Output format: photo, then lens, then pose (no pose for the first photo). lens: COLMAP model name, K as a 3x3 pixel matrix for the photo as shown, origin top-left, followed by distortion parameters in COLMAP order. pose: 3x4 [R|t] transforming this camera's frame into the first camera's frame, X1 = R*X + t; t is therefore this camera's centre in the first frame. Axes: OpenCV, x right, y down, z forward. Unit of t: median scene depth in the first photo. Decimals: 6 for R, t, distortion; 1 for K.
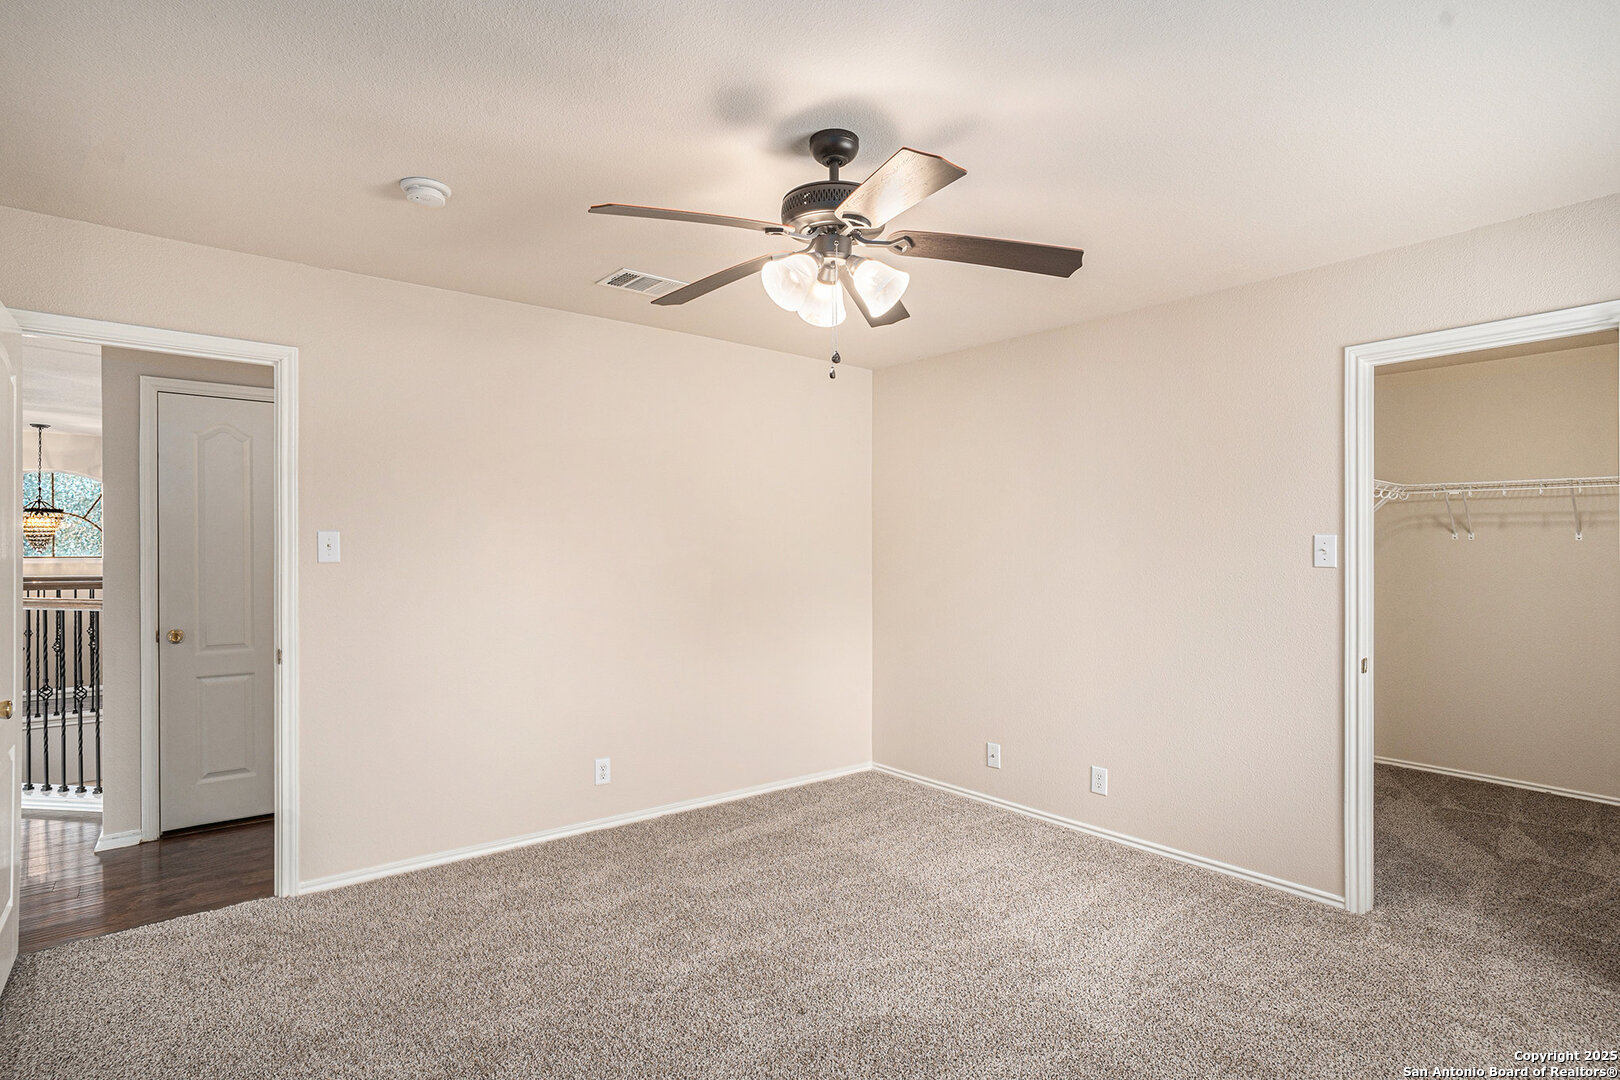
lens RADIAL K [[813.8, 0, 802.1], [0, 813.8, 545.0], [0, 0, 1]] dist [-0.073373, 0.040137]
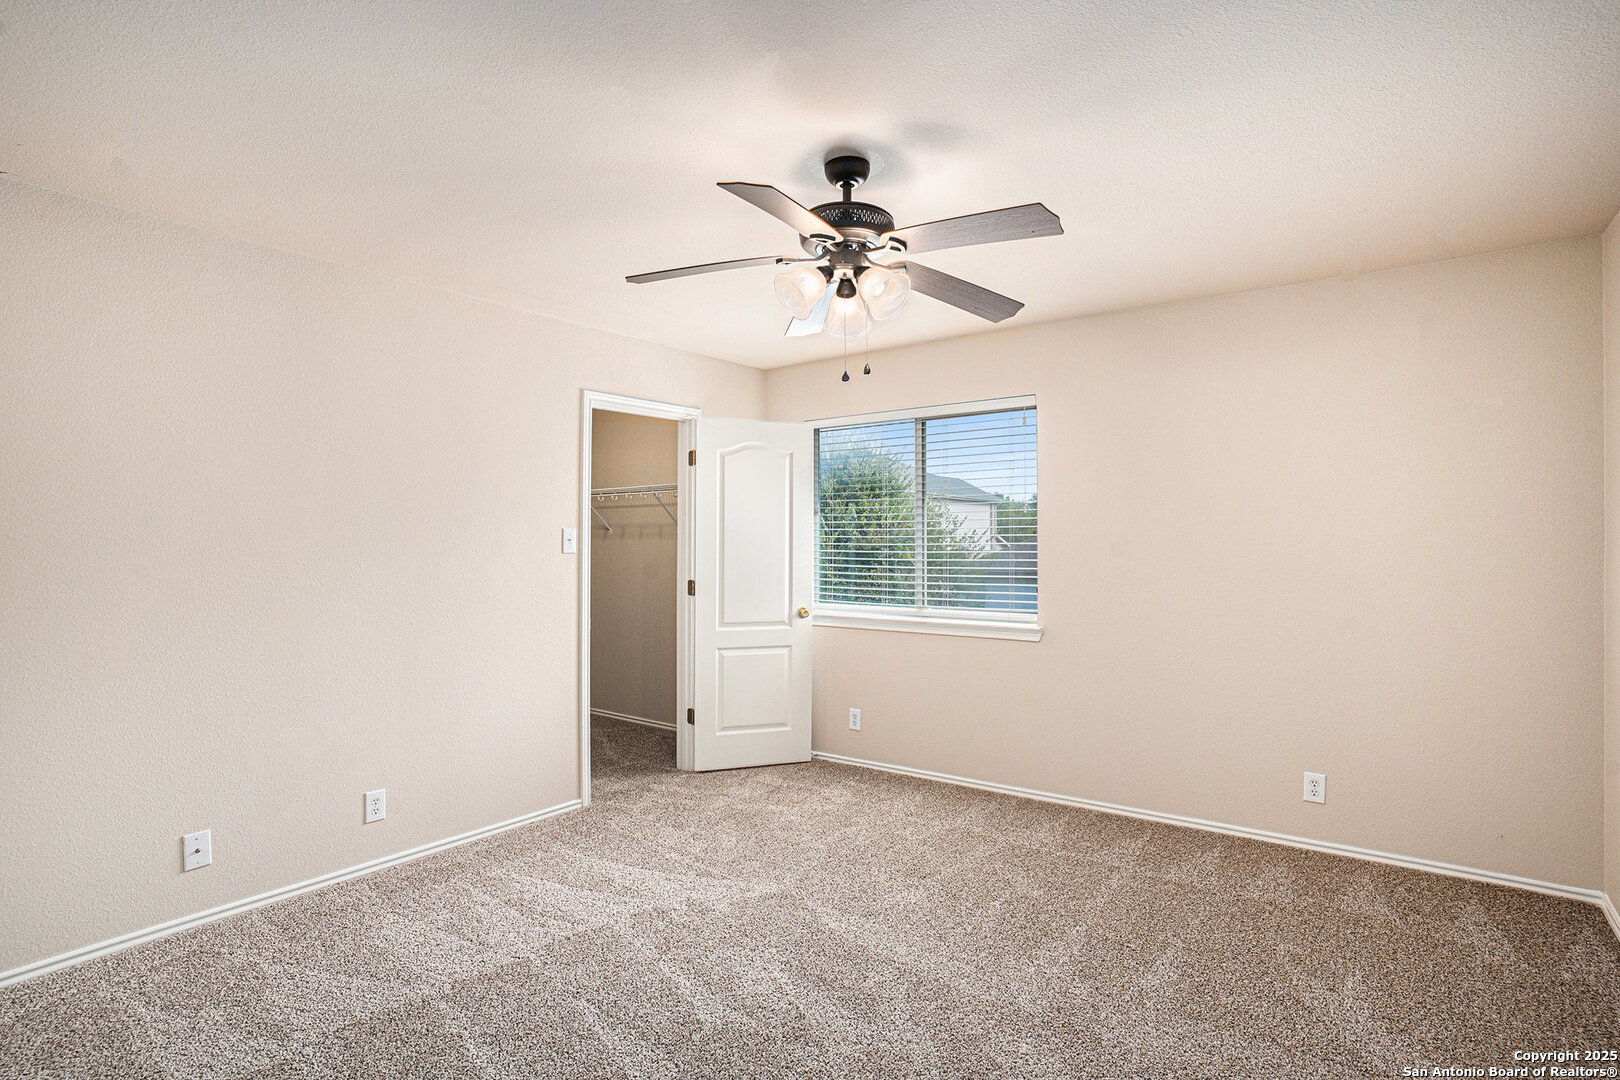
lens RADIAL K [[813.8, 0, 802.1], [0, 813.8, 545.0], [0, 0, 1]] dist [-0.073373, 0.040137]
pose [[-0.243632, -0.004229, 0.969859, -0.727699], [-0.003880, 0.999987, 0.003385, 0.007900], [-0.969860, -0.002938, -0.243645, 0.960992]]
